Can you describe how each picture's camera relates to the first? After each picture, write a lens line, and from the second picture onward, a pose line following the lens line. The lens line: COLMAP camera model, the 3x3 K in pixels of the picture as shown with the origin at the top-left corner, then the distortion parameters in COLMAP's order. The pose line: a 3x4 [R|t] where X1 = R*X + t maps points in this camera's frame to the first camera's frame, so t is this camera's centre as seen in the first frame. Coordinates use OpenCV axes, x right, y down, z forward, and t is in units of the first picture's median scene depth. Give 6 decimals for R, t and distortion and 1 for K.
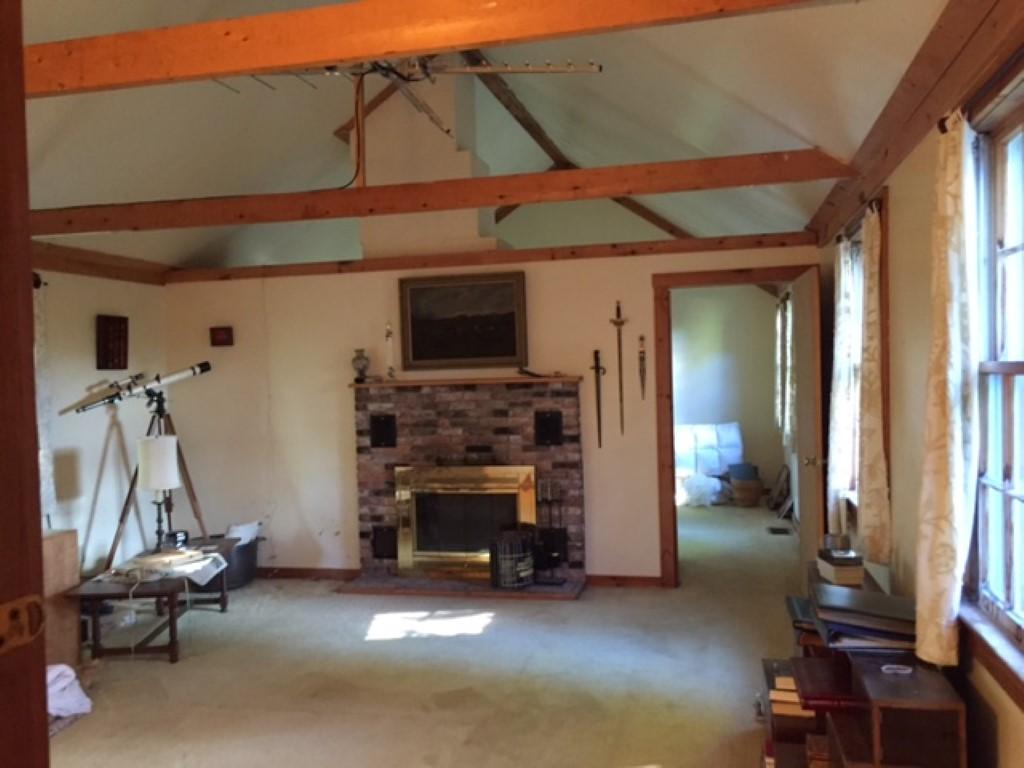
lens RADIAL K [[860.0, 0, 512.0], [0, 860.0, 384.0], [0, 0, 1]] dist [0.072386, -0.052342]
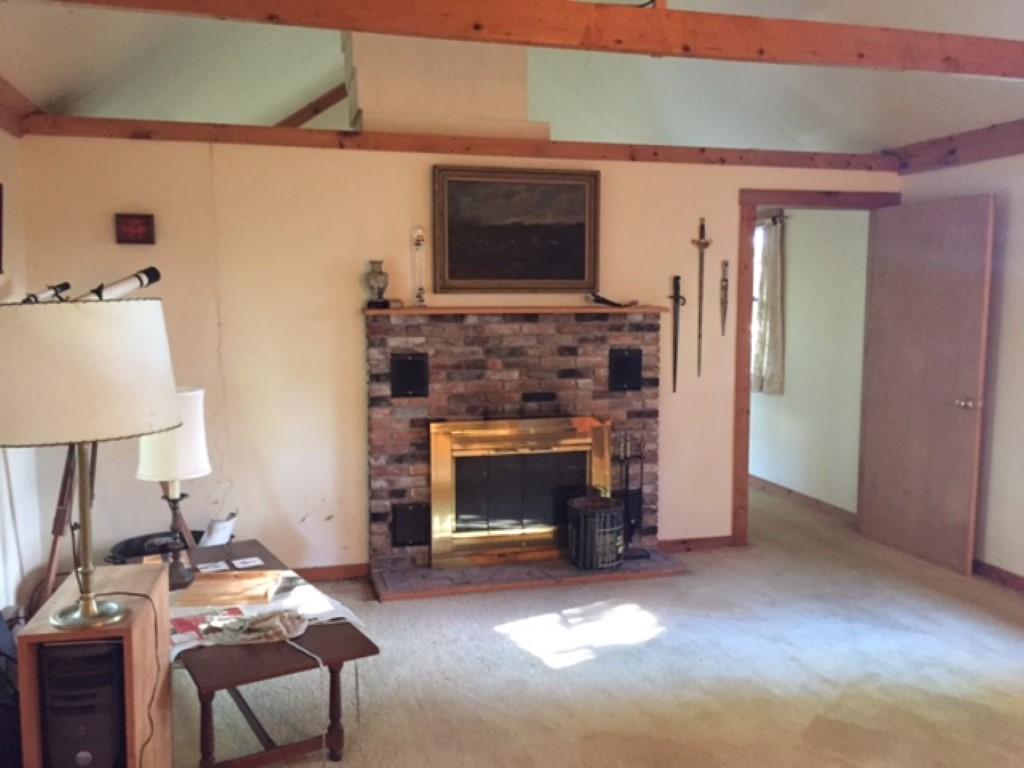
lens RADIAL K [[860.0, 0, 512.0], [0, 860.0, 384.0], [0, 0, 1]] dist [0.072386, -0.052342]
pose [[0.882698, -0.015474, 0.469685, -0.428895], [-0.018287, 0.997570, 0.067233, 0.011758], [-0.469584, -0.067936, 0.880270, 0.324276]]
